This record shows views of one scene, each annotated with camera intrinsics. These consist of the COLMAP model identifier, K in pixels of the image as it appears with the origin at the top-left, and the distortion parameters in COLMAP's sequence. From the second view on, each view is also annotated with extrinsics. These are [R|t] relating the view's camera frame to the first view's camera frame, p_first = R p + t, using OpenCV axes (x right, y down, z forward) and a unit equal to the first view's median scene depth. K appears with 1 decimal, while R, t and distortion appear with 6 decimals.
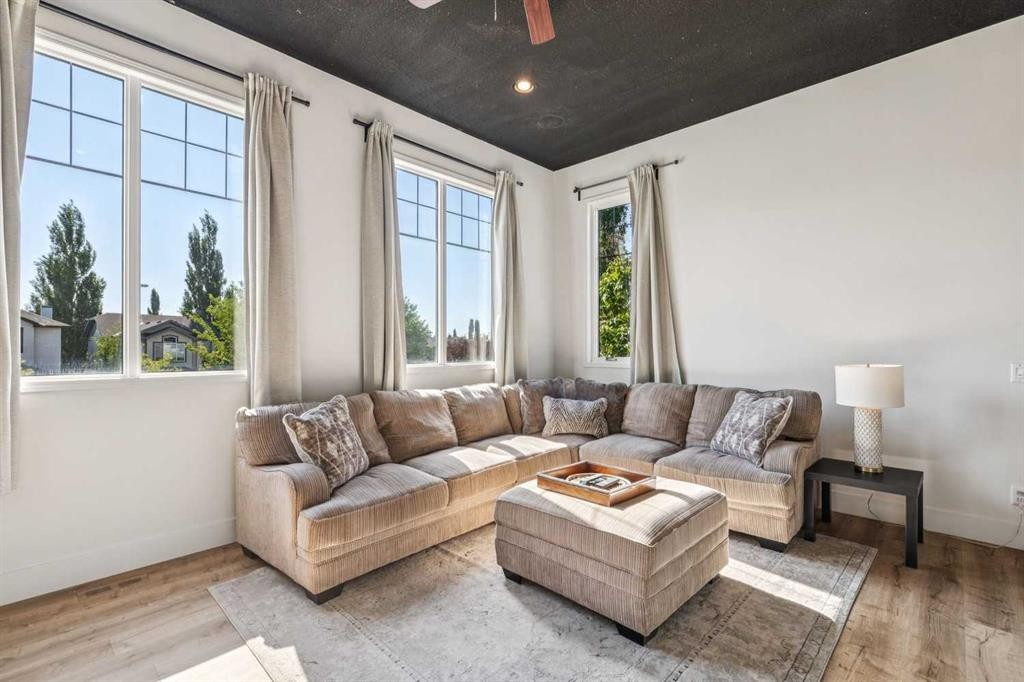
lens RADIAL K [[461.8, 0, 510.2], [0, 461.8, 335.7], [0, 0, 1]] dist [0.007733, -0.000089]
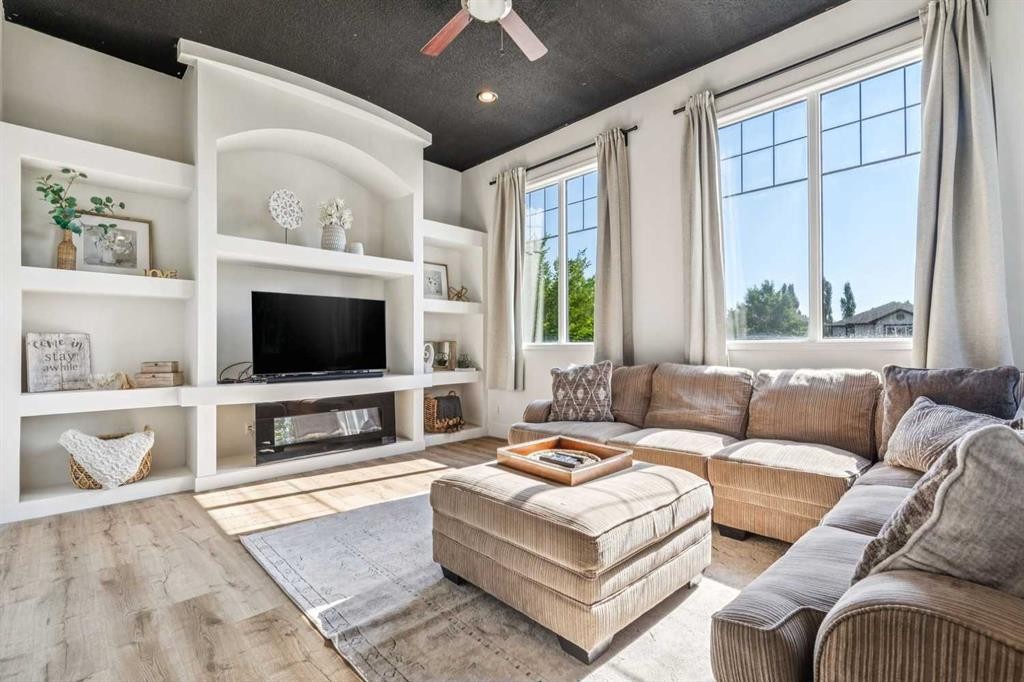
lens RADIAL K [[461.8, 0, 510.2], [0, 461.8, 335.7], [0, 0, 1]] dist [0.007733, -0.000089]
pose [[-0.037561, -0.011234, -0.999231, 0.688263], [0.032202, 0.999404, -0.012446, 0.052855], [0.998775, -0.032645, -0.037177, 0.589008]]
